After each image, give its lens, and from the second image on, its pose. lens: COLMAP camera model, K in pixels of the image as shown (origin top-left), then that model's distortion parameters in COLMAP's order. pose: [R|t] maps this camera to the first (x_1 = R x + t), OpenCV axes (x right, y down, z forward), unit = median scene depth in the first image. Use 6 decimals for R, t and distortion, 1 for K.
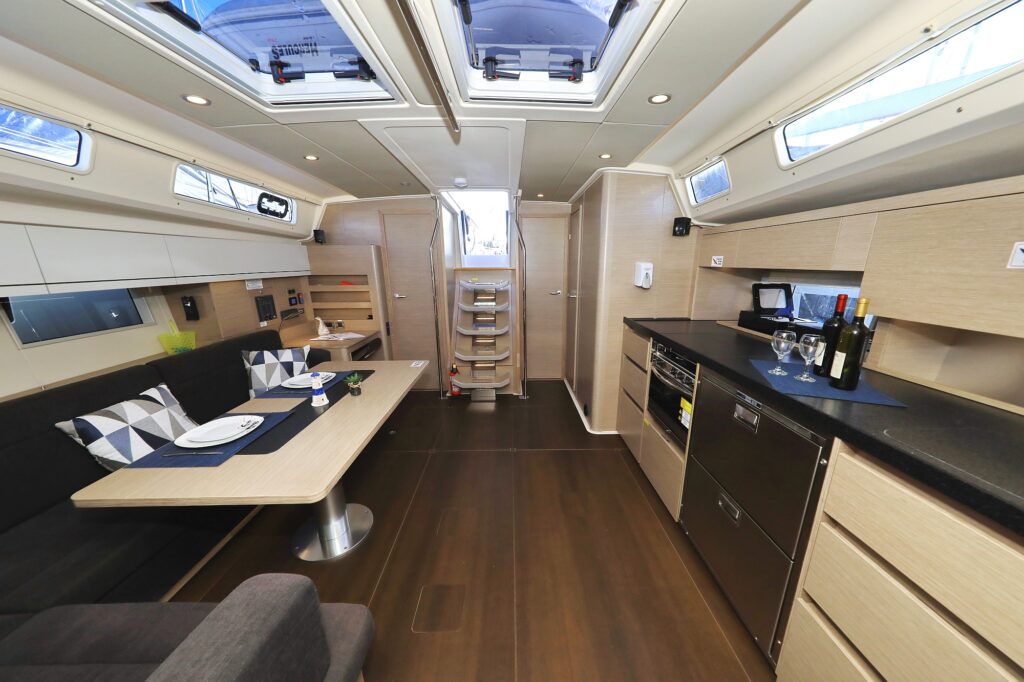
lens RADIAL K [[324.1, 0, 513.8], [0, 324.1, 342.6], [0, 0, 1]] dist [-0.001674, -0.000183]
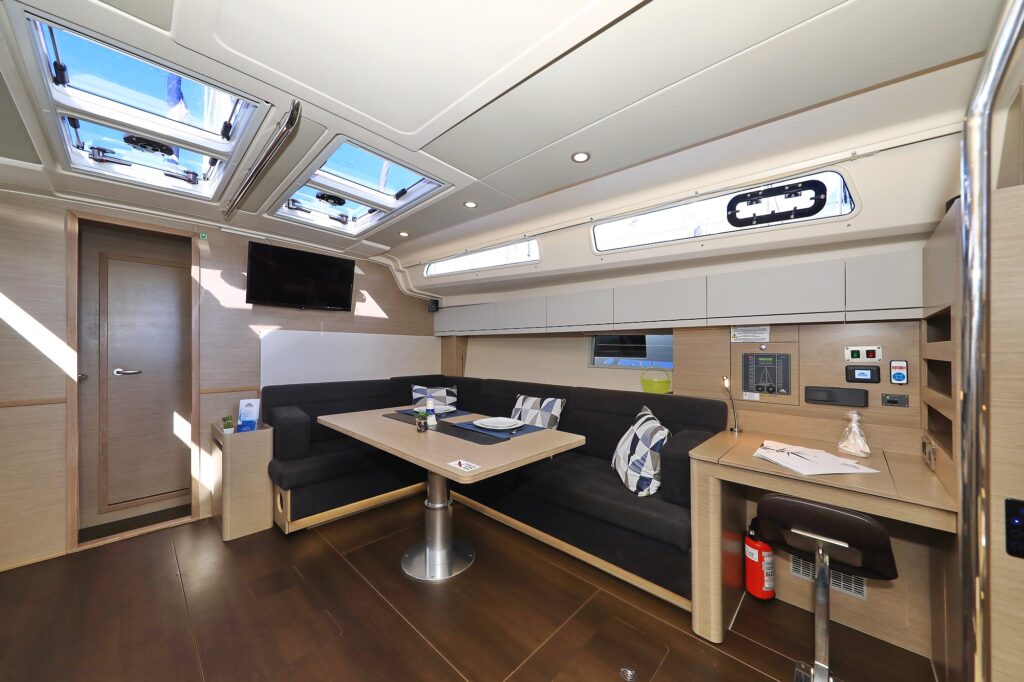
lens RADIAL K [[362.4, 0, 512.5], [0, 362.4, 337.0], [0, 0, 1]] dist [-0.000402, -0.000018]
pose [[-0.683941, 0.010029, -0.729469, 0.070443], [-0.163336, 0.972417, 0.166511, -0.234083], [0.711018, 0.233032, -0.663437, 1.228152]]
